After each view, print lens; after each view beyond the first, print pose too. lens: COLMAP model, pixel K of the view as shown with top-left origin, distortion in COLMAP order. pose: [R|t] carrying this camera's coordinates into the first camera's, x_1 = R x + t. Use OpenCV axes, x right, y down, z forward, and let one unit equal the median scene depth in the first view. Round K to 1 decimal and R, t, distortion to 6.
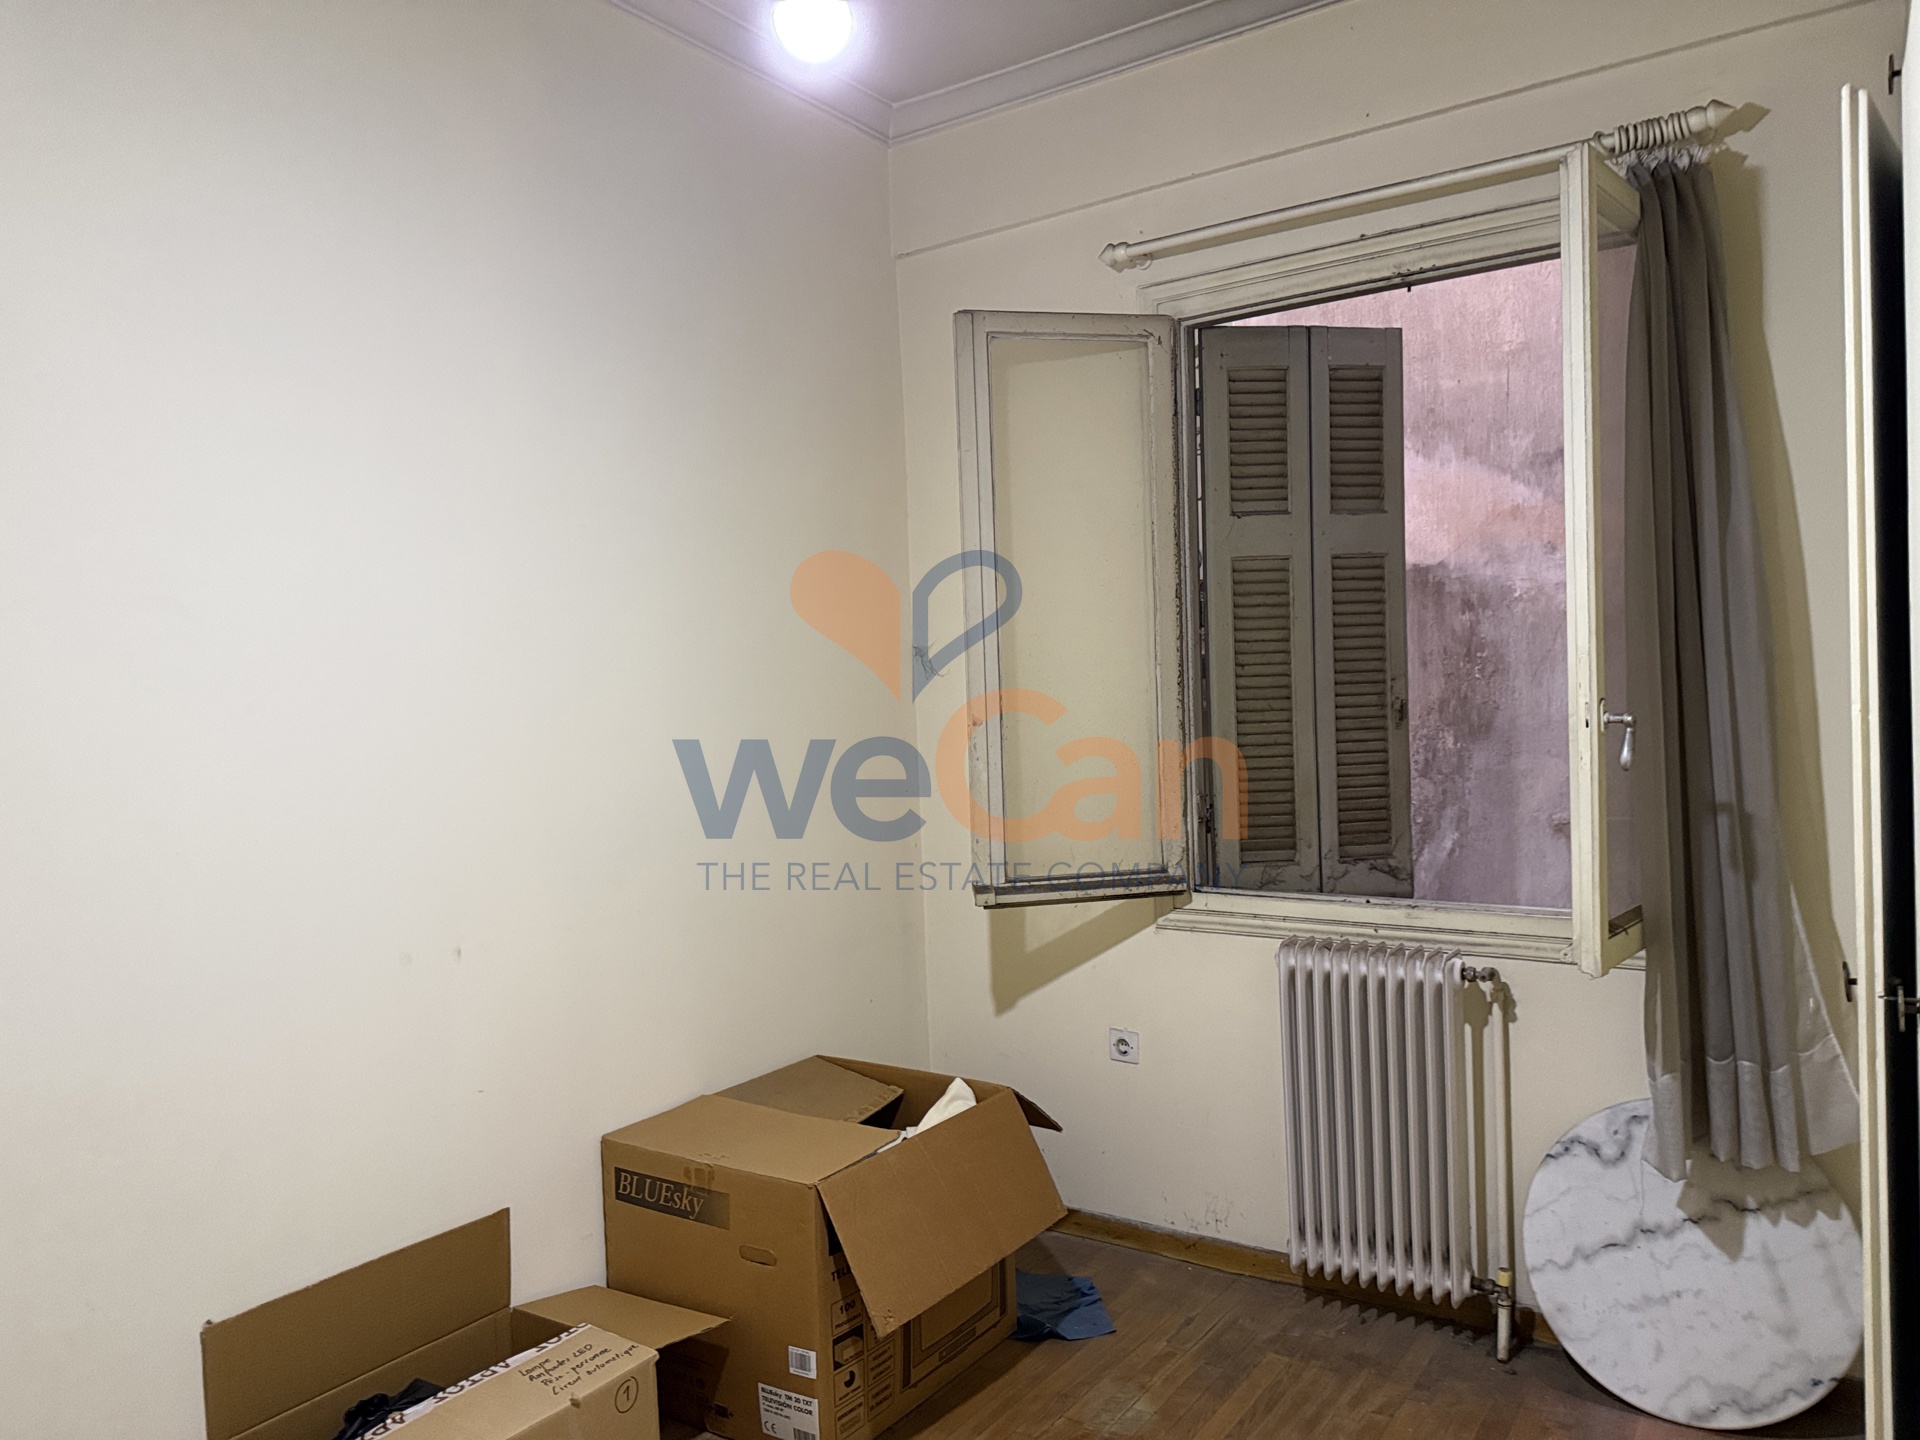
lens RADIAL K [[1357.3, 0, 960.0], [0, 1357.3, 720.0], [0, 0, 1]] dist [-0.063092, 0.029878]
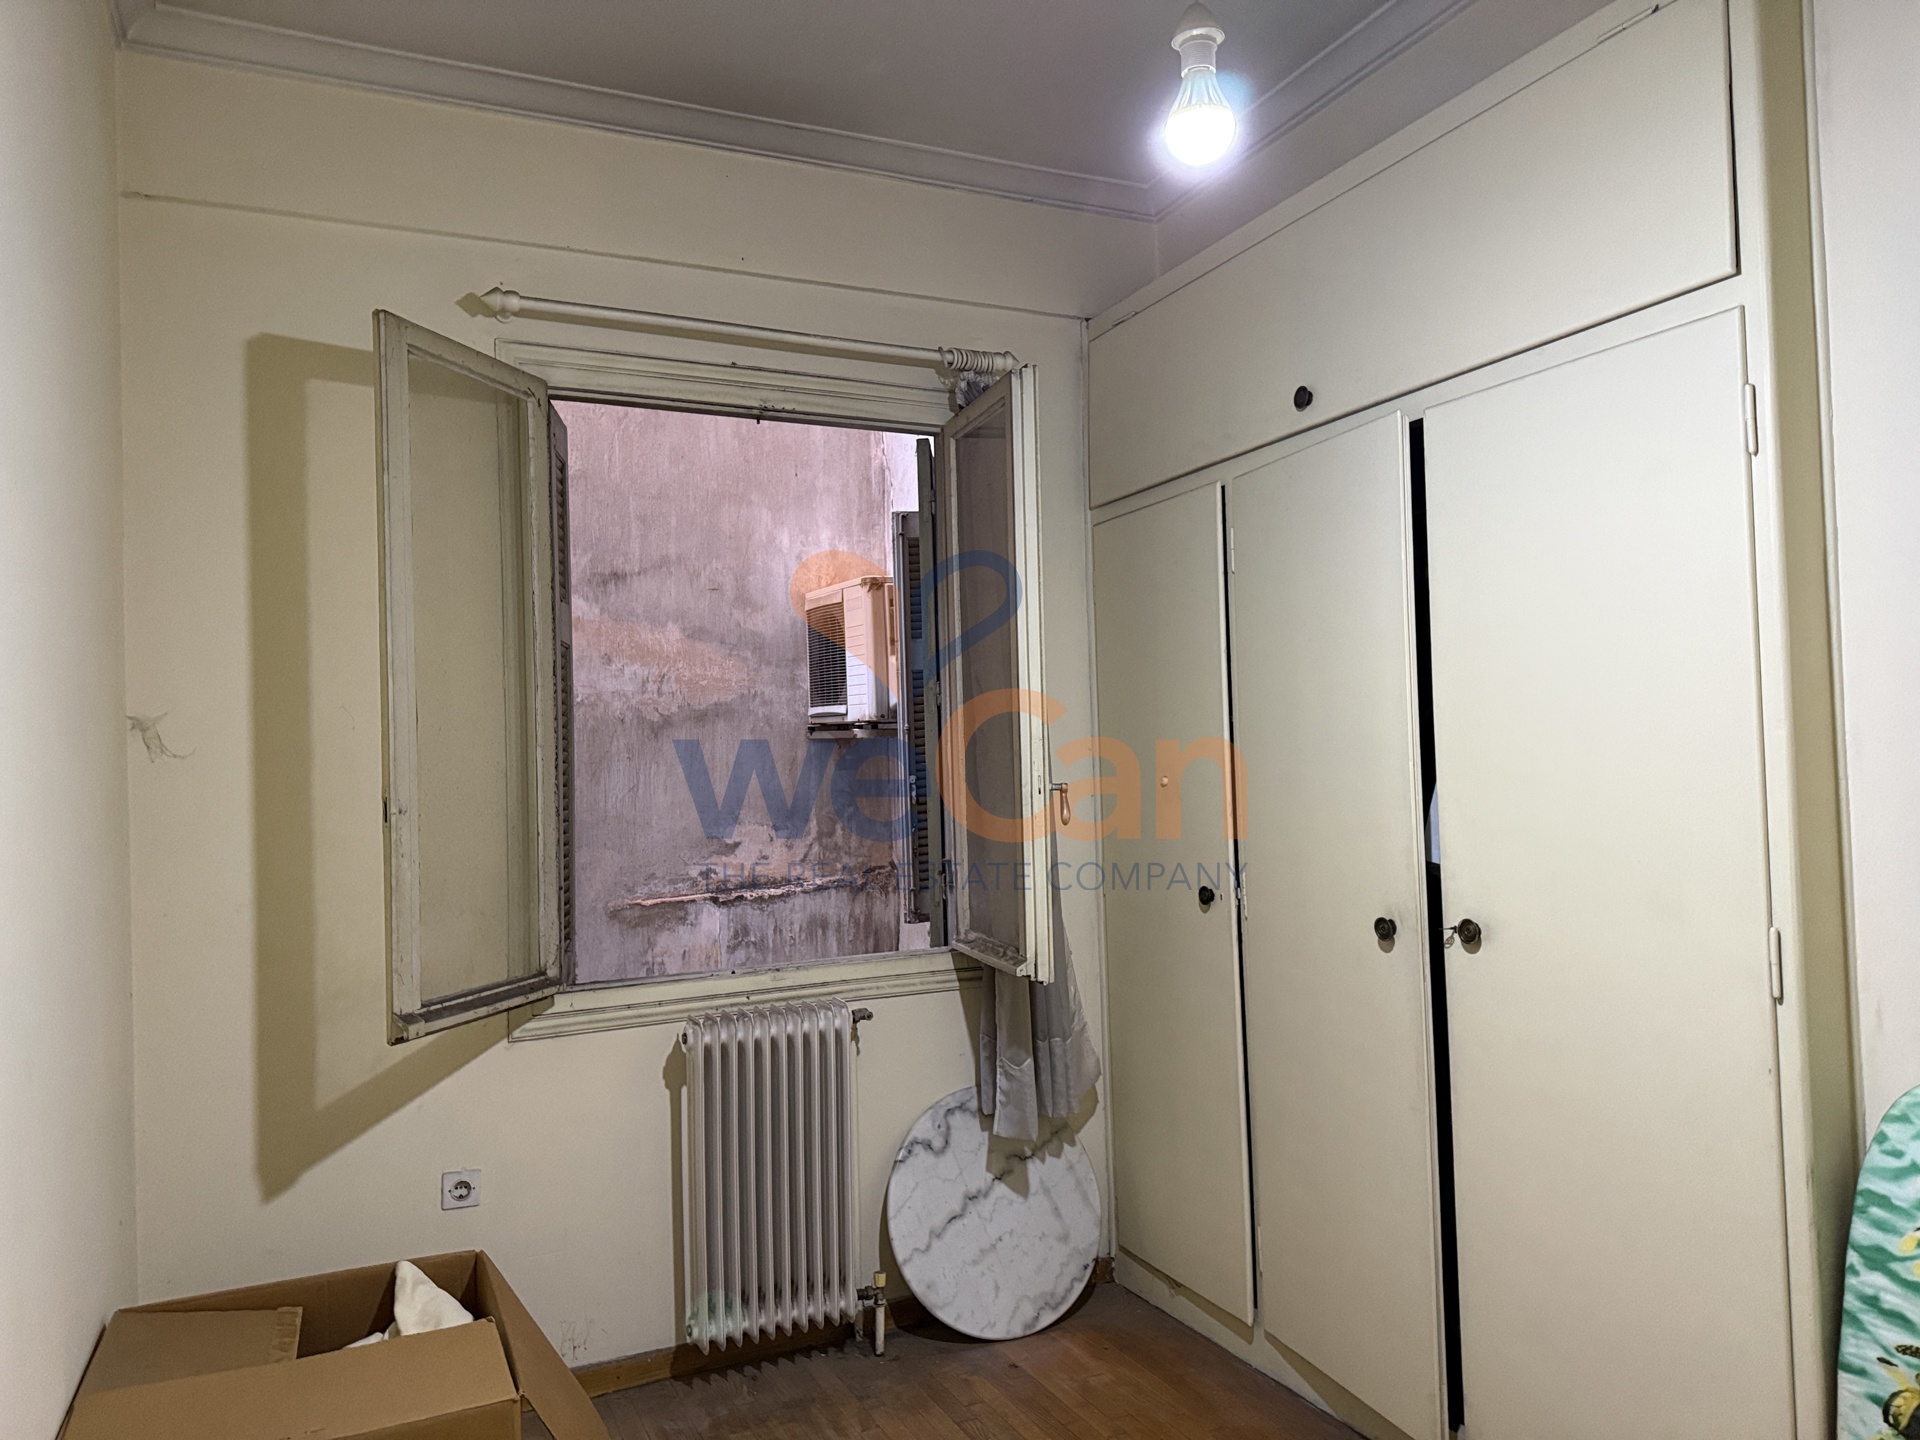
lens RADIAL K [[1336.3, 0, 960.0], [0, 1336.3, 720.0], [0, 0, 1]] dist [-0.001855, -0.022196]
pose [[0.522650, 0.028290, 0.852078, -0.569860], [0.051699, 0.996558, -0.064798, 0.013018], [-0.850979, 0.077918, 0.519388, 0.306715]]
